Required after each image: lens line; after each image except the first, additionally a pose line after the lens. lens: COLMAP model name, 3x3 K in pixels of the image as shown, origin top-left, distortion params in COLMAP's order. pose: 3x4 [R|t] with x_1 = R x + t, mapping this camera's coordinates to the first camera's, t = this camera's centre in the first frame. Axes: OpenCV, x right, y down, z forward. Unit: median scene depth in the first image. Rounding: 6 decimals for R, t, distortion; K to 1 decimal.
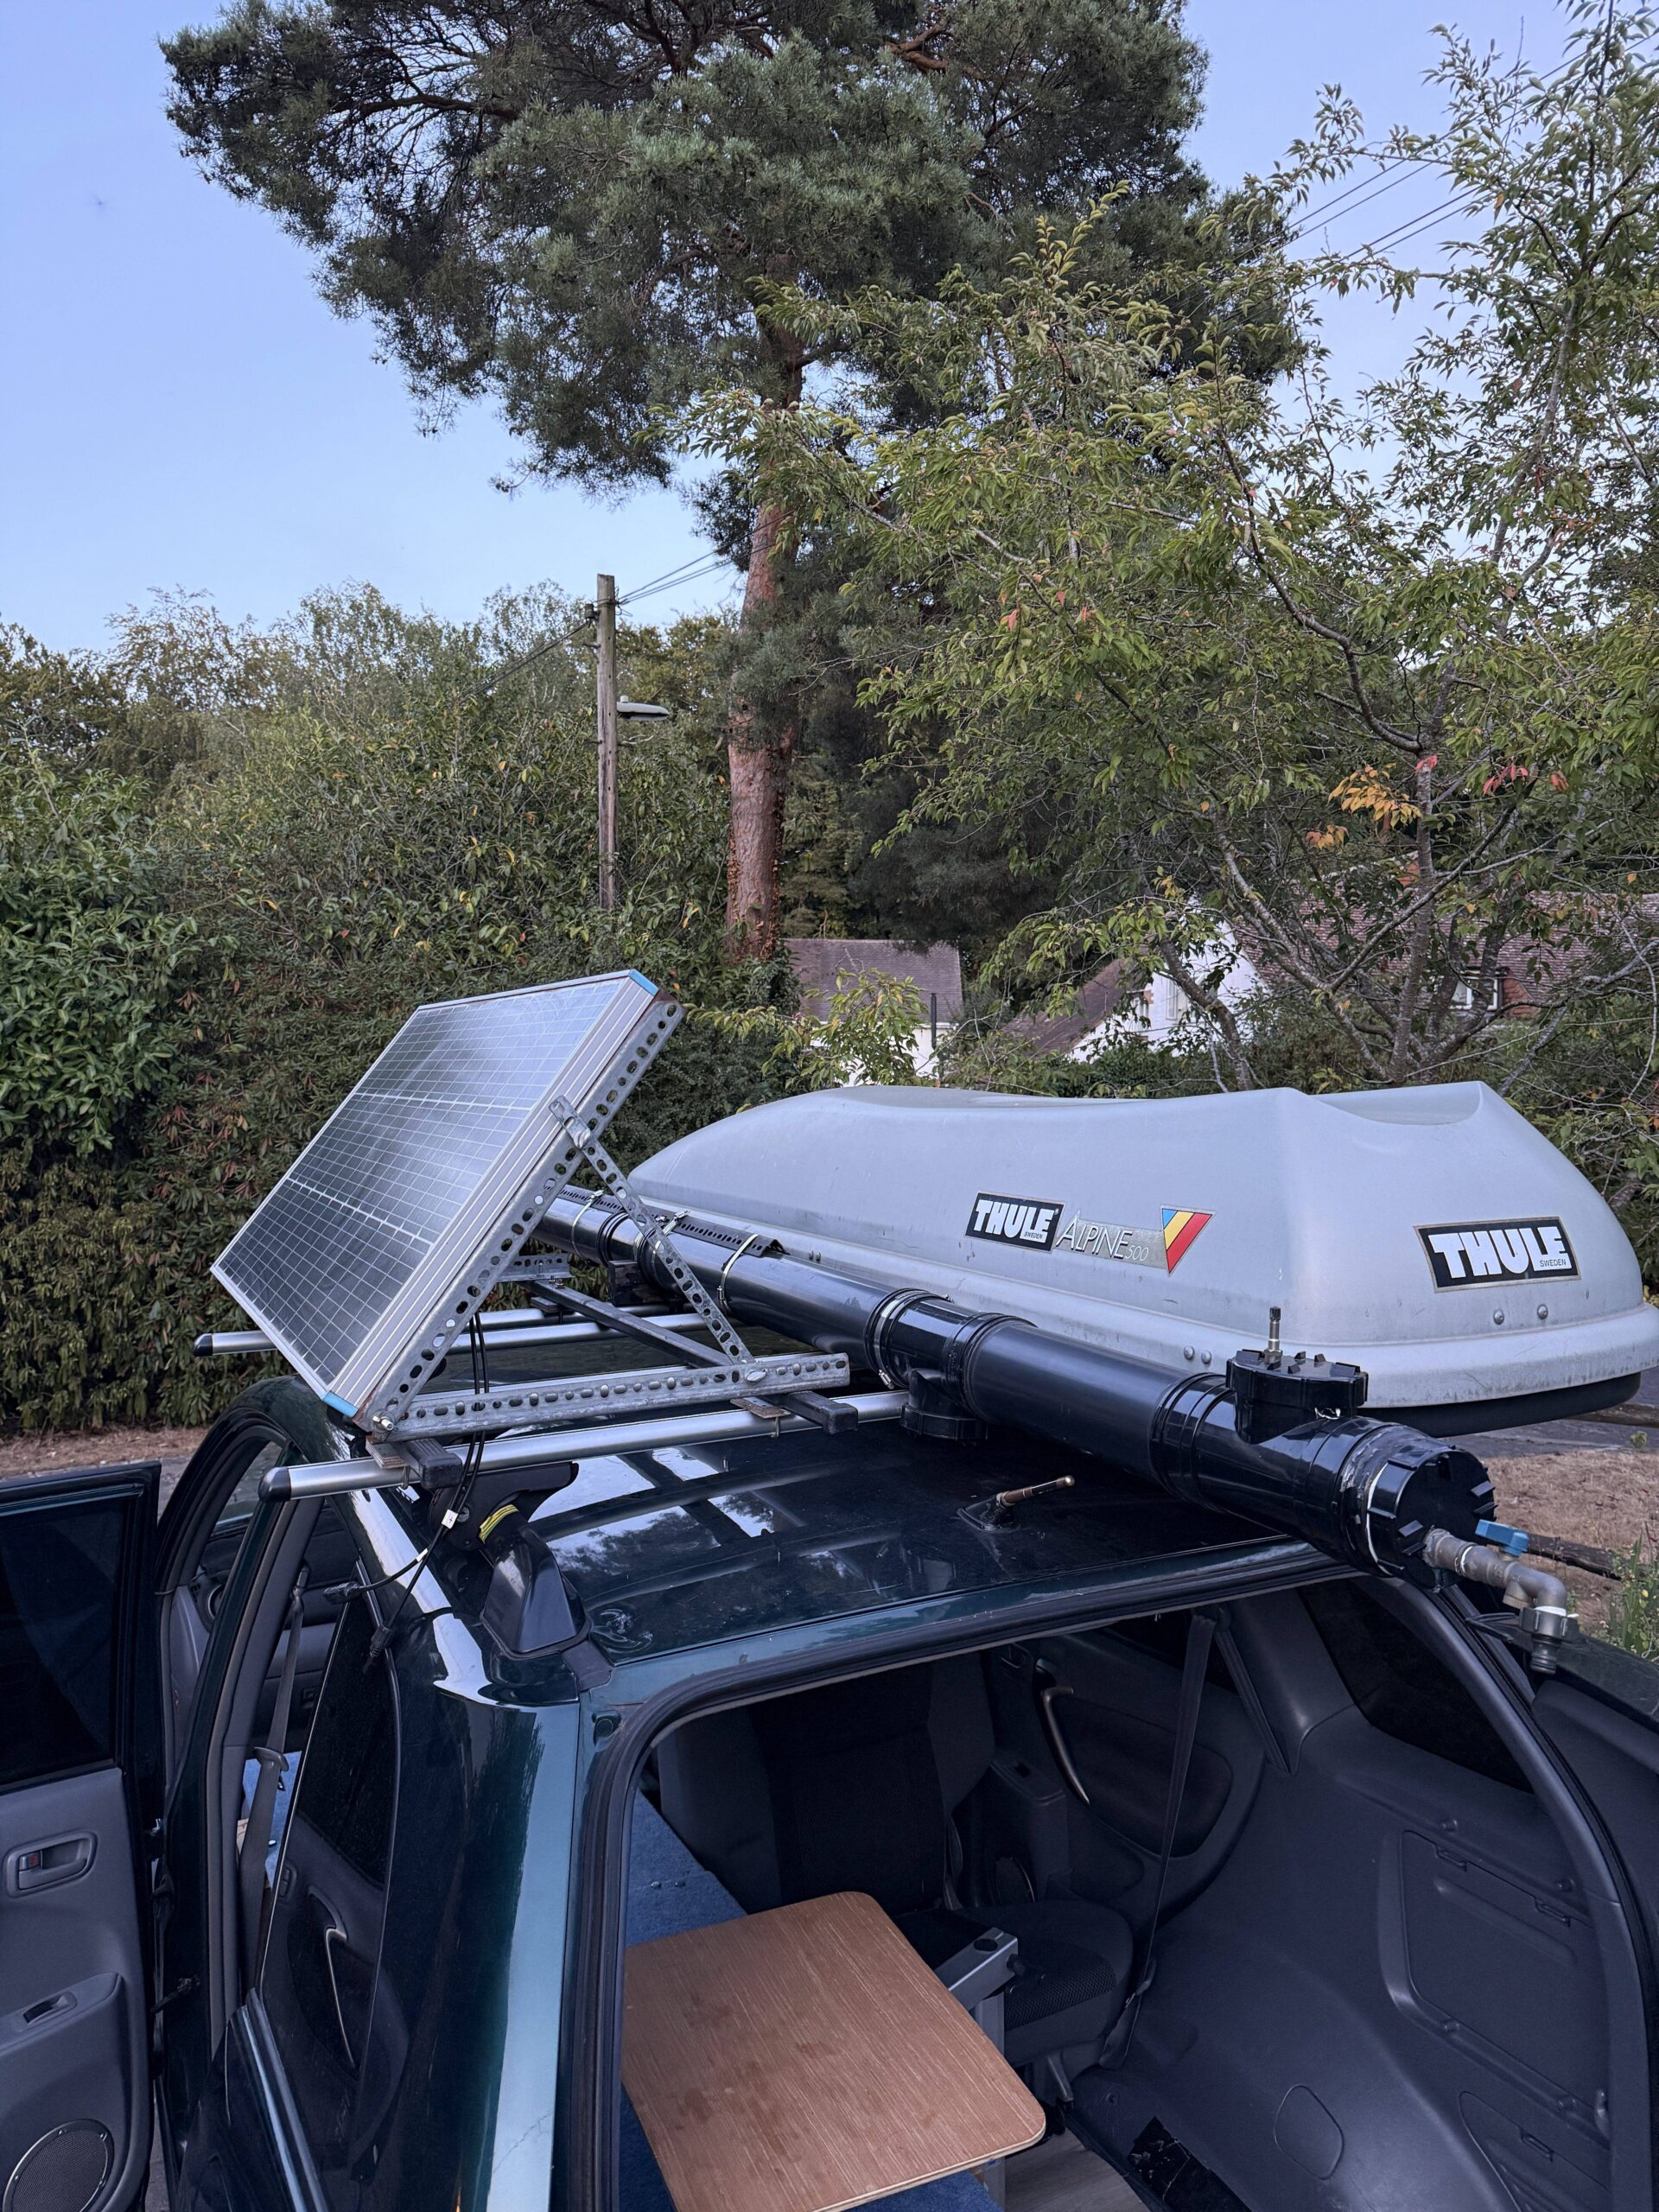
lens RADIAL K [[1572.4, 0, 836.2], [0, 1572.4, 1121.5], [0, 0, 1]] dist [-0.002072, -0.012879]
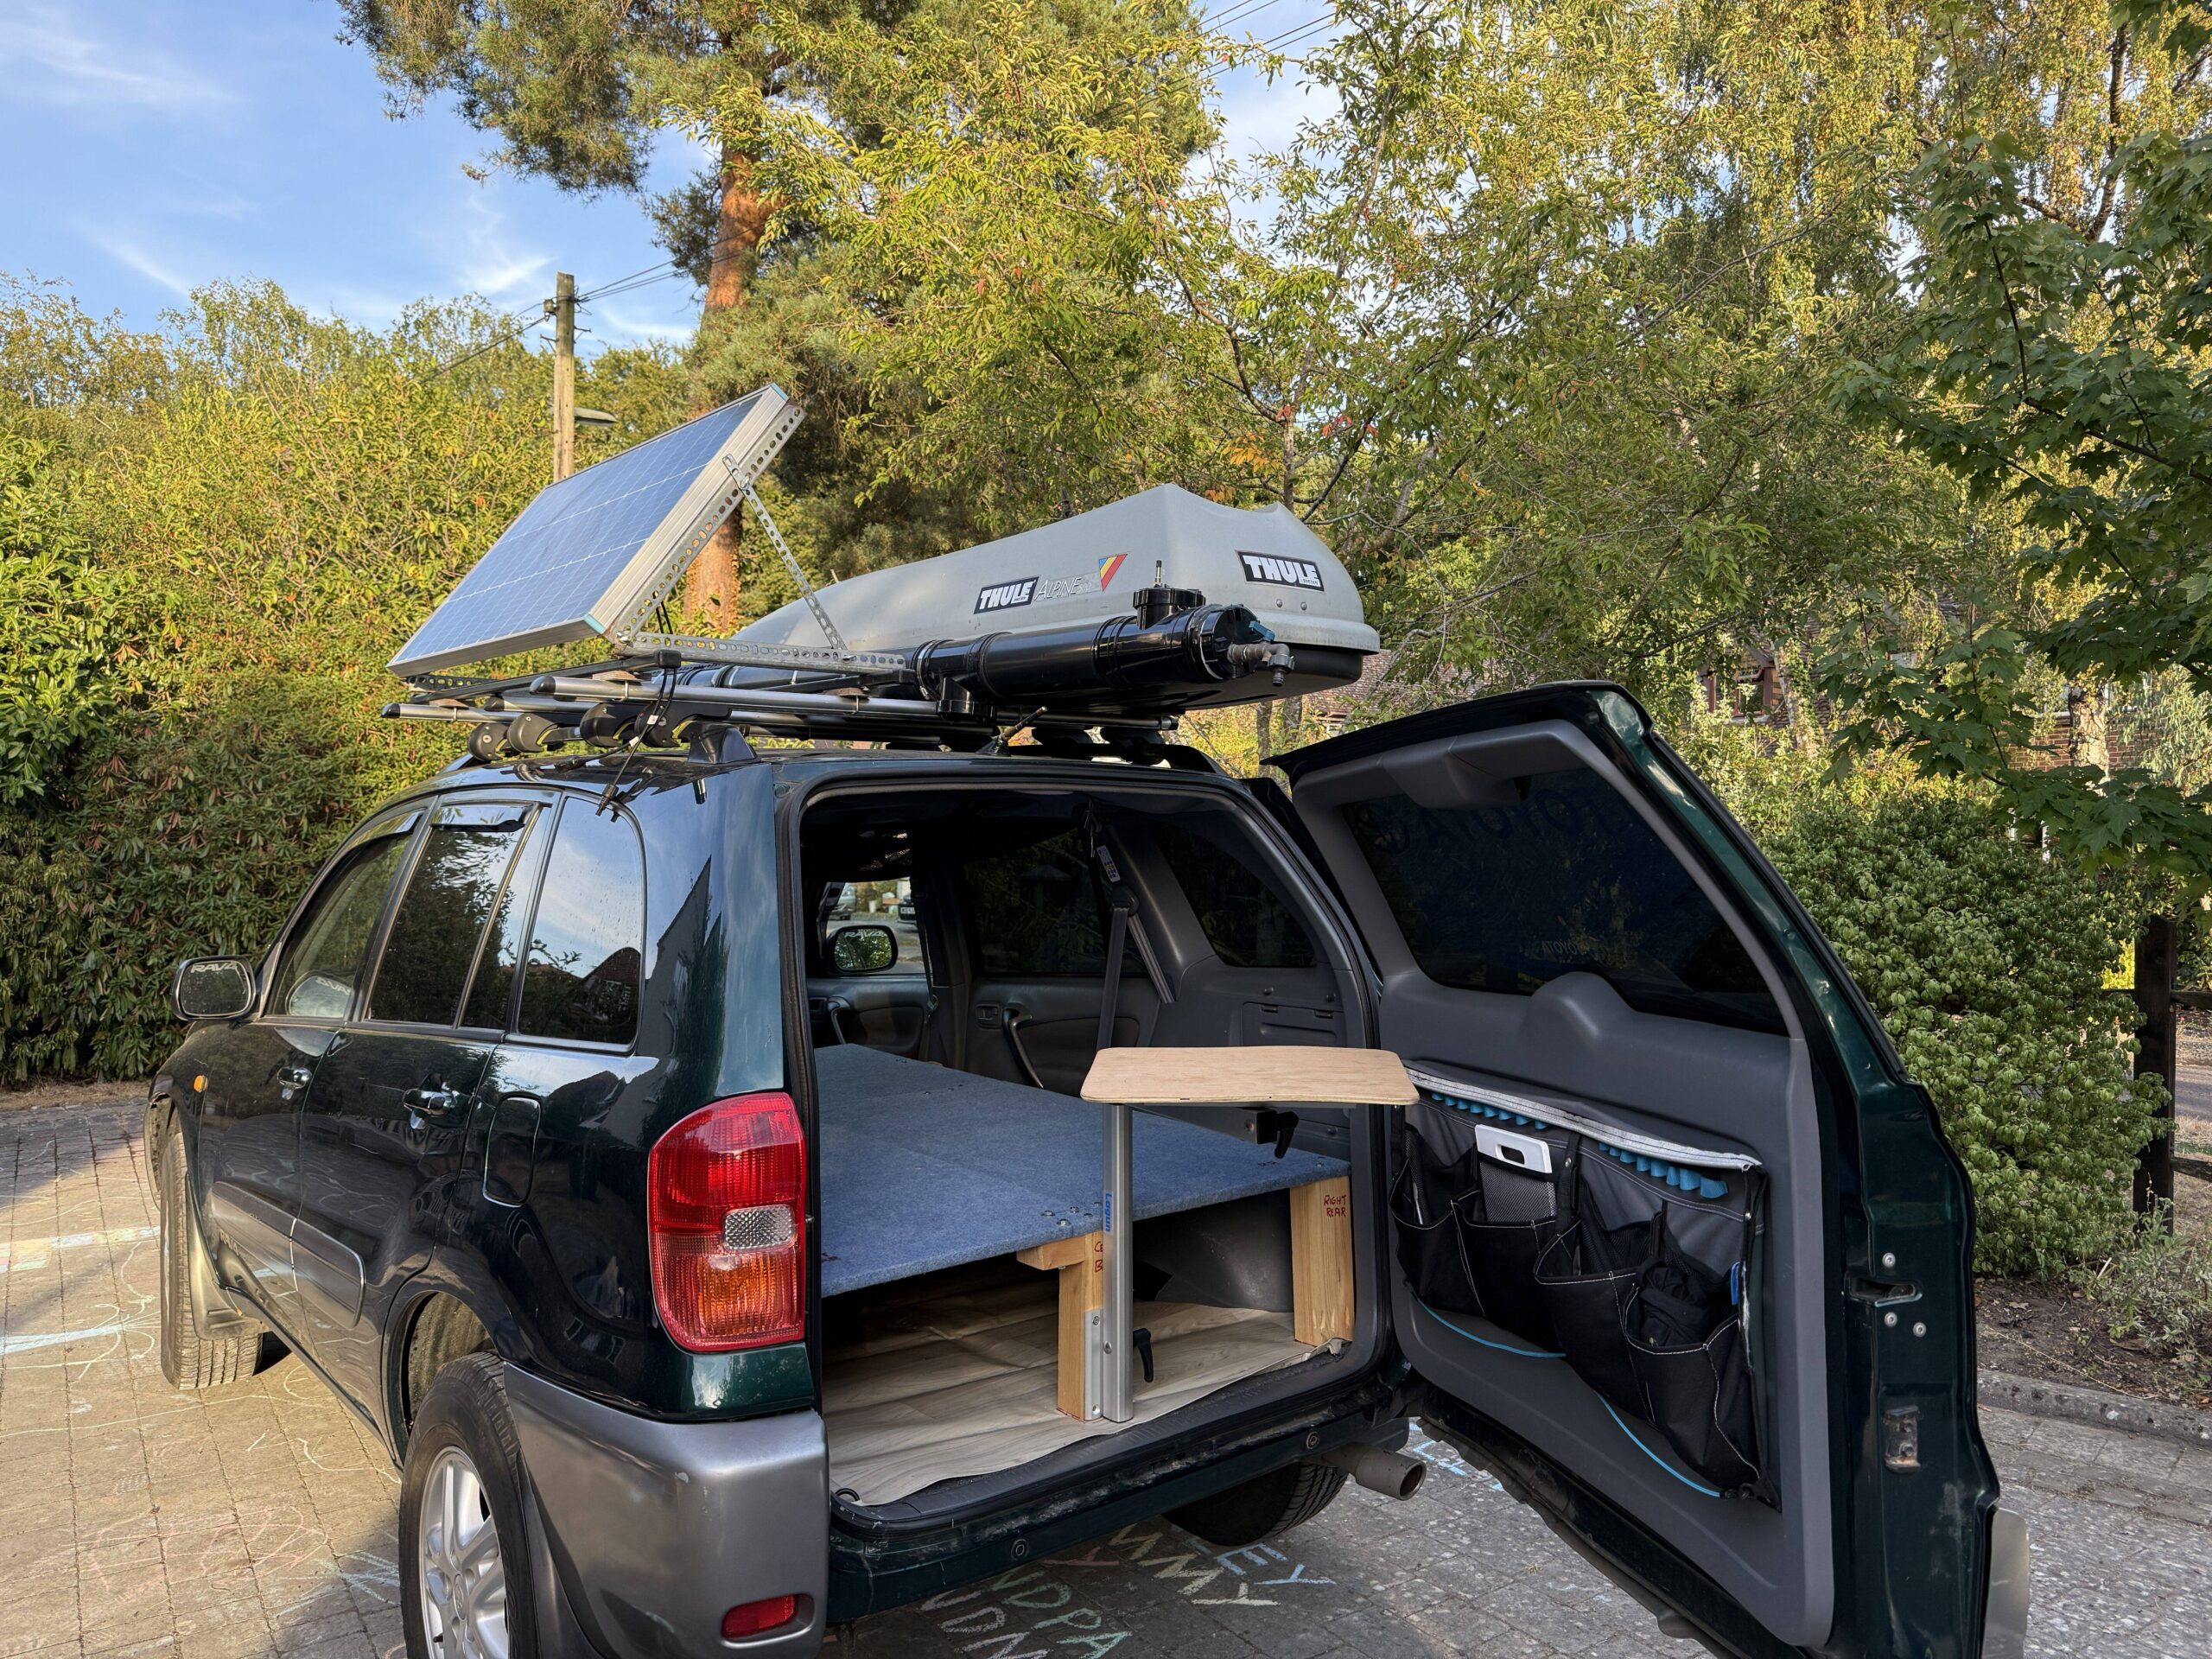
lens RADIAL K [[1572.4, 0, 1137.1], [0, 1572.4, 849.0], [0, 0, 1]] dist [-0.002072, -0.012879]
pose [[0.972472, 0.009032, 0.232846, -0.023965], [-0.003493, 0.999701, -0.024190, 0.072311], [-0.232995, 0.022711, 0.972213, -0.111037]]
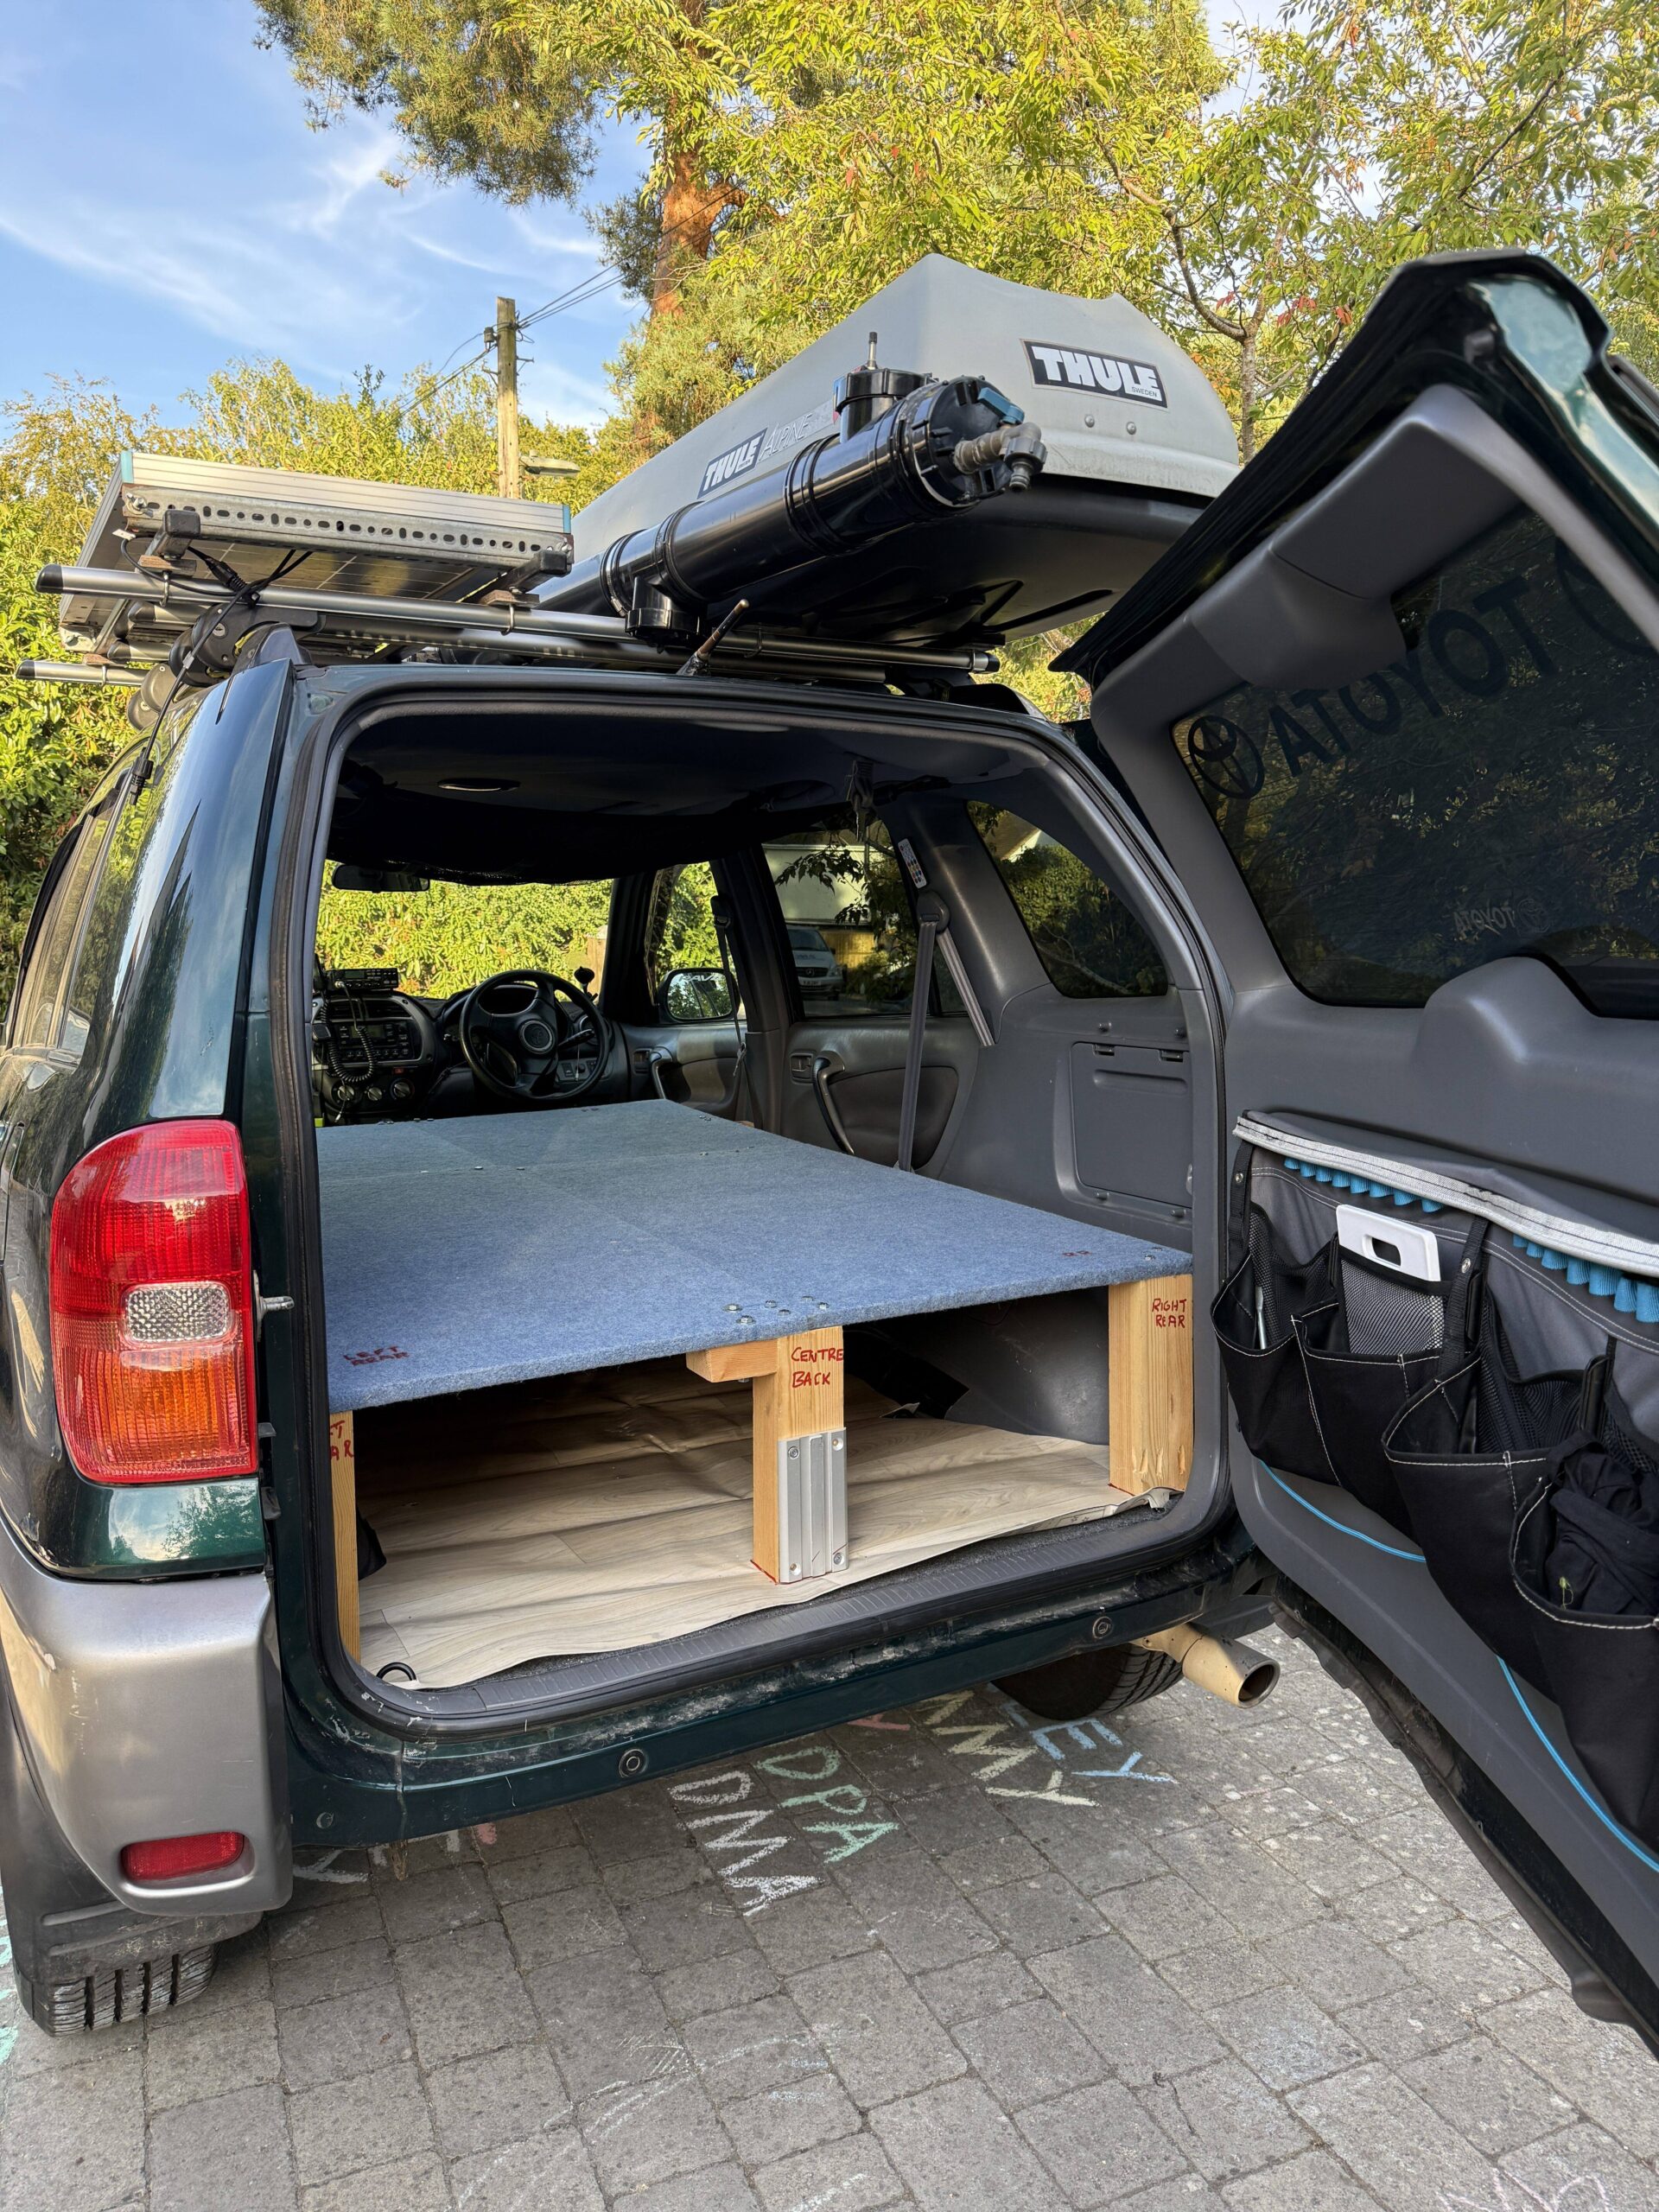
lens RADIAL K [[1557.7, 0, 841.0], [0, 1557.7, 1140.3], [0, 0, 1]] dist [0.053001, -0.092155]
pose [[0.999140, 0.004941, 0.041178, 0.030088], [-0.009302, 0.994280, 0.106399, 0.086780], [-0.040417, -0.106691, 0.993470, -0.036954]]
